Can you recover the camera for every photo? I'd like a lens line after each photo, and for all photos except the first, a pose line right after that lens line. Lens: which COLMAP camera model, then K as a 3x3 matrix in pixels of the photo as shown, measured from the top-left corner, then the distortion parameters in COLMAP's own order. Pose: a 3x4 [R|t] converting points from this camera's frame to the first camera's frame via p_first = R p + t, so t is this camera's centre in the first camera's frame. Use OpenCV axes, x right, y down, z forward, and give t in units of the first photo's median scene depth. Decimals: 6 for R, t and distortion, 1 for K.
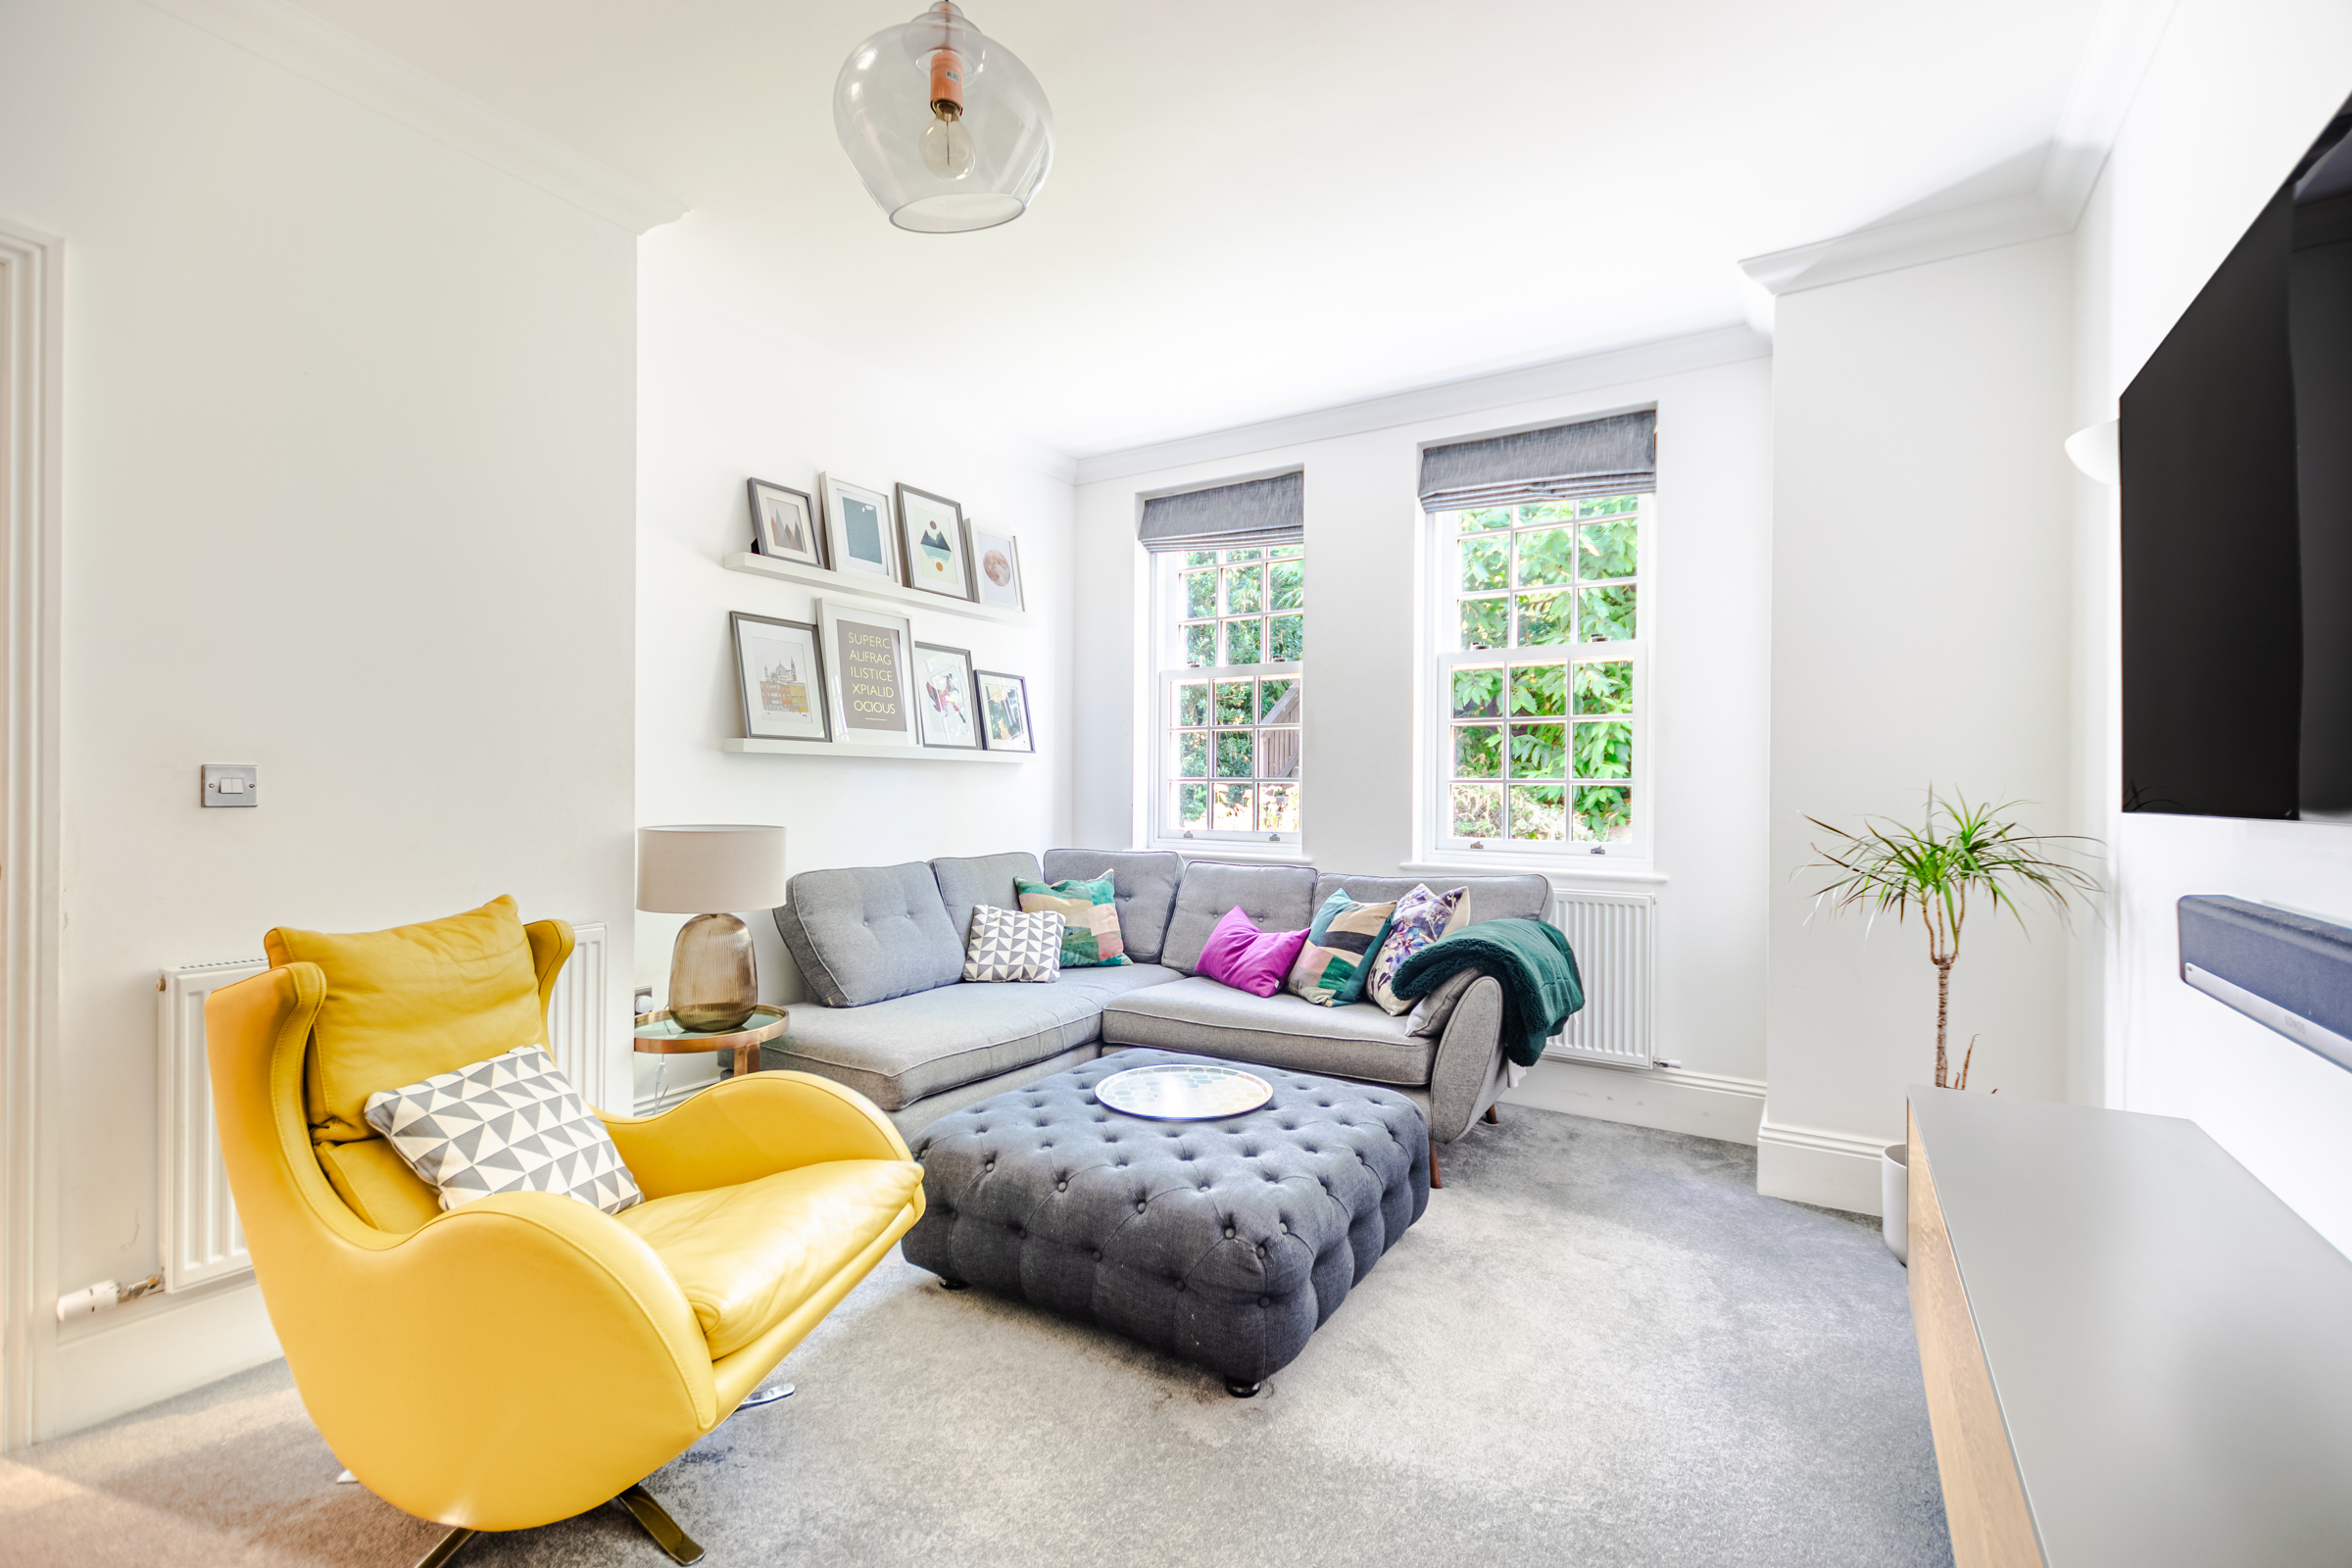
lens RADIAL K [[1009.3, 0, 1176.0], [0, 1009.3, 784.0], [0, 0, 1]] dist [0.006974, -0.000090]
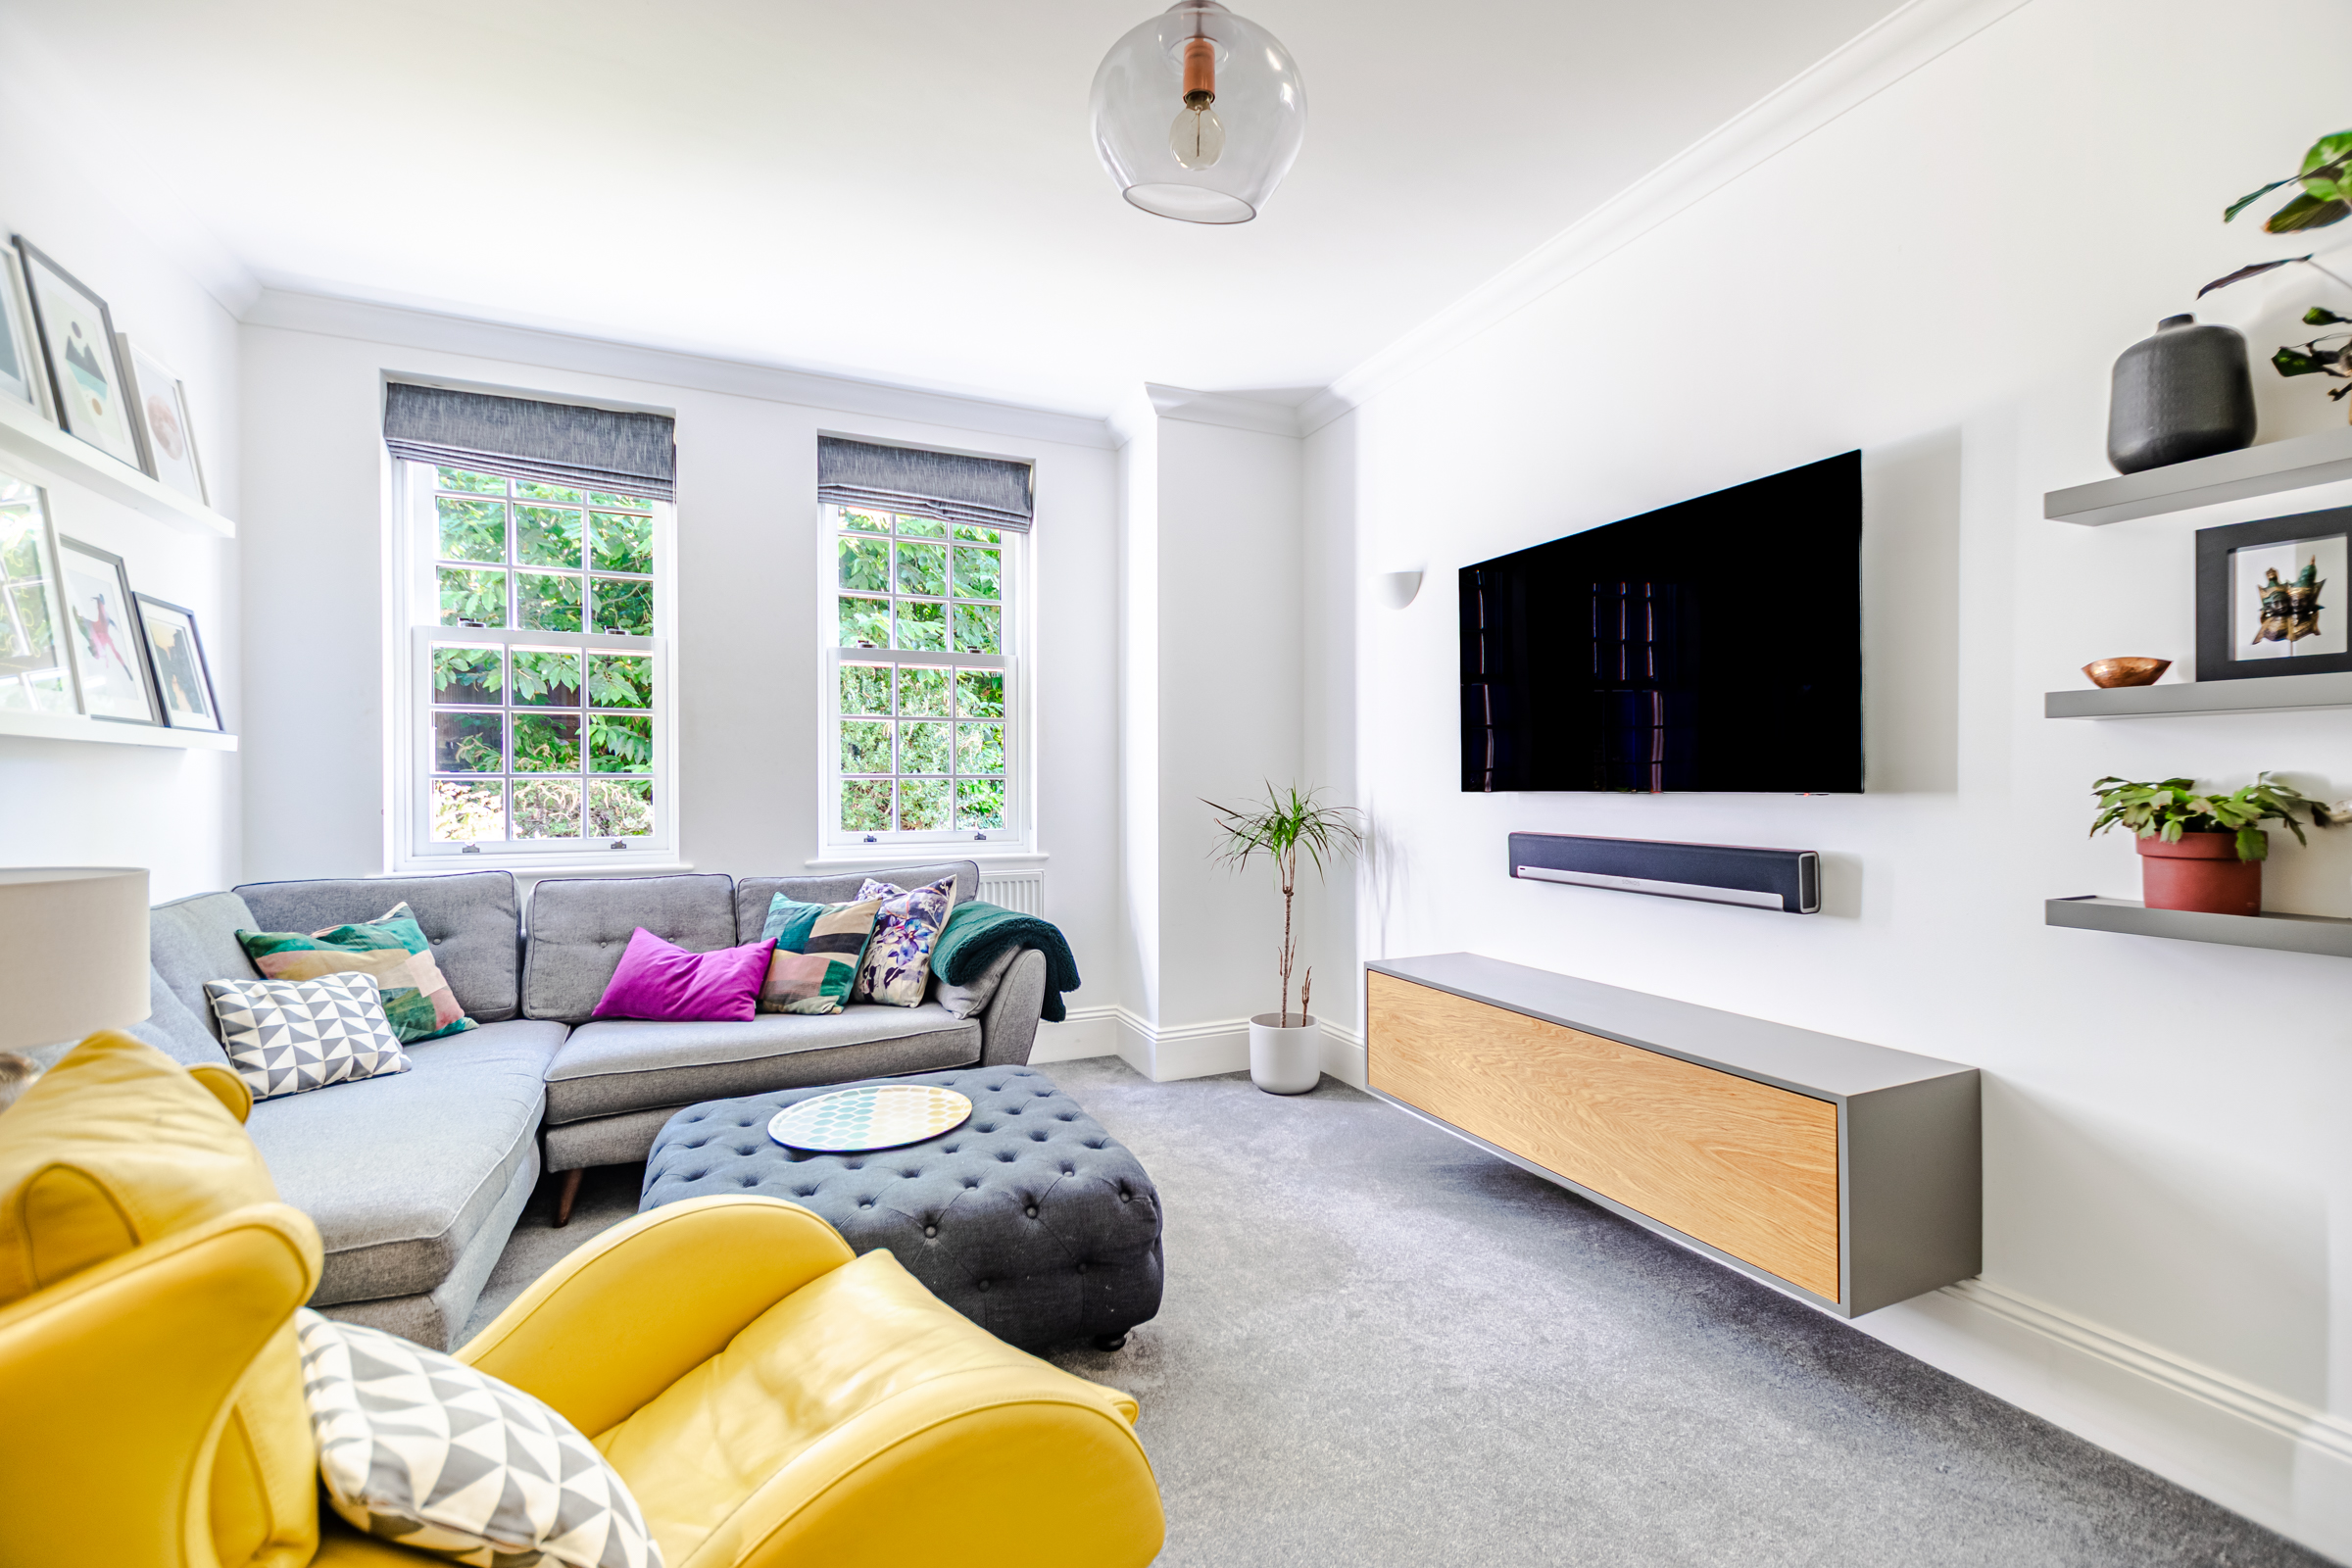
lens RADIAL K [[1008.6, 0, 1189.4], [0, 1008.6, 779.9], [0, 0, 1]] dist [0.007308, 0.000172]
pose [[0.554761, -0.006409, 0.831985, -0.399719], [0.005420, 0.999977, 0.004089, -0.001565], [-0.831992, 0.002241, 0.554783, 0.173054]]
